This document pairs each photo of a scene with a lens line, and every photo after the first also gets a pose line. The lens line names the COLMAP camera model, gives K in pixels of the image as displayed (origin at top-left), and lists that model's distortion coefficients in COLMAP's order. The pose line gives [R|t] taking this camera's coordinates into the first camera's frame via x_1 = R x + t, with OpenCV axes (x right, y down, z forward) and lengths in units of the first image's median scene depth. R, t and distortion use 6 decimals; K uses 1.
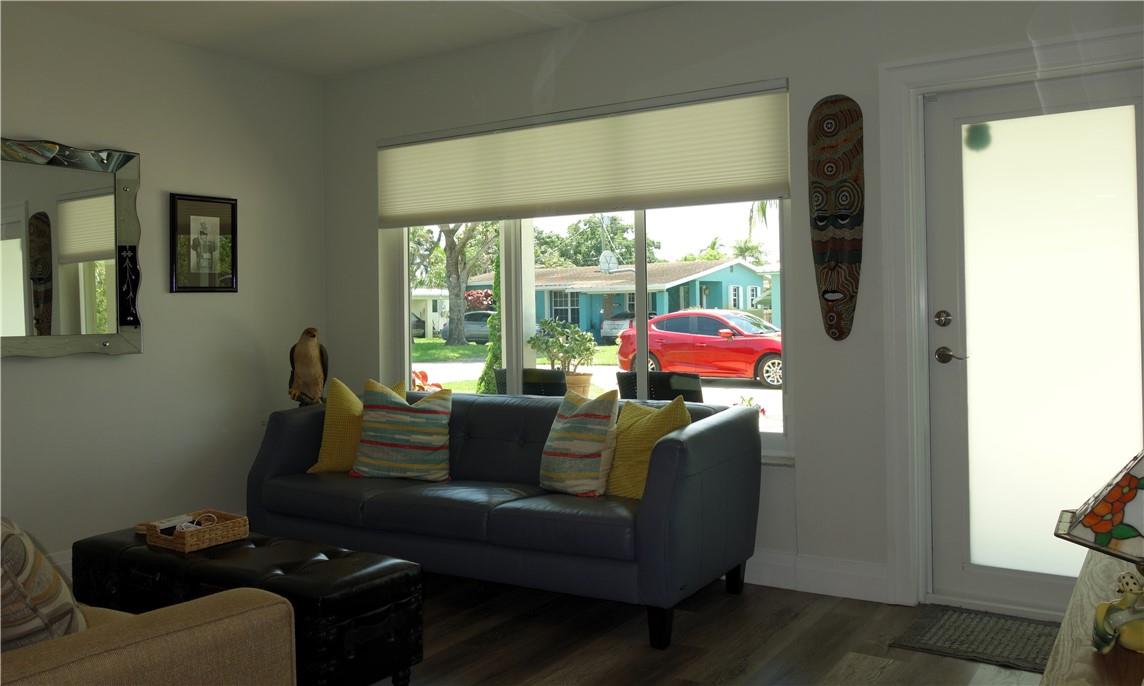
lens RADIAL K [[953.7, 0, 587.9], [0, 953.7, 299.3], [0, 0, 1]] dist [-0.021450, -0.002646]
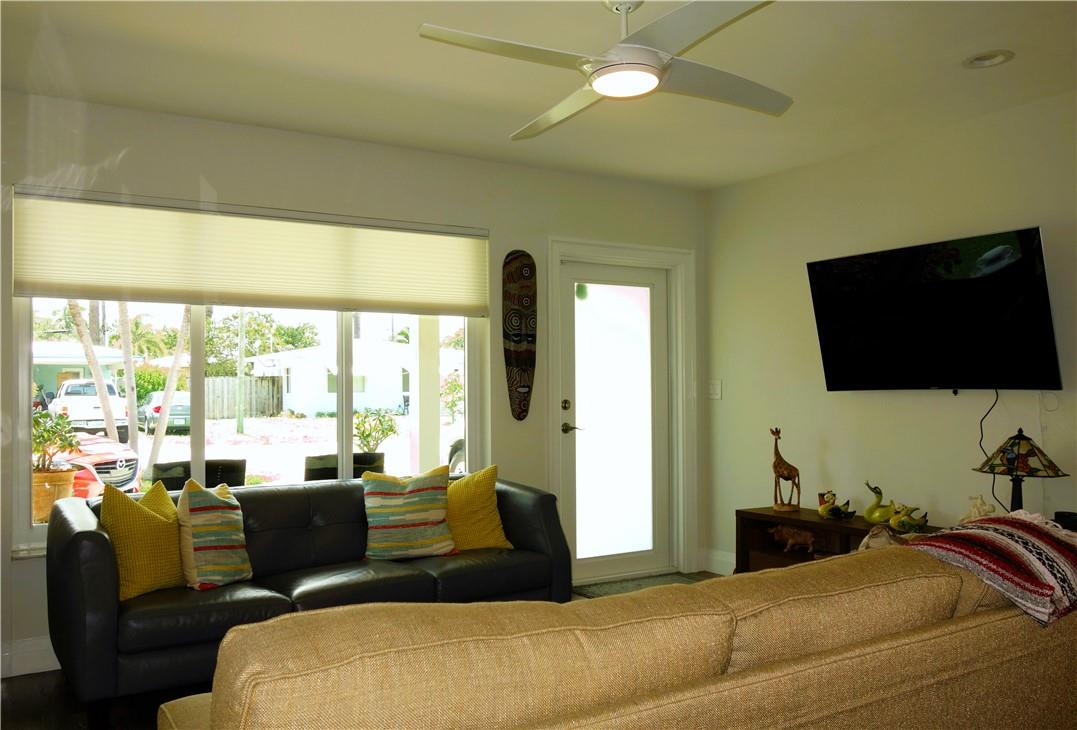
lens RADIAL K [[883.9, 0, 533.2], [0, 883.9, 365.1], [0, 0, 1]] dist [-0.002252, -0.002420]
pose [[0.430286, 0.032916, 0.902092, -0.803702], [-0.011493, 0.999454, -0.030986, 0.000559], [-0.902619, 0.002965, 0.430429, 0.349172]]
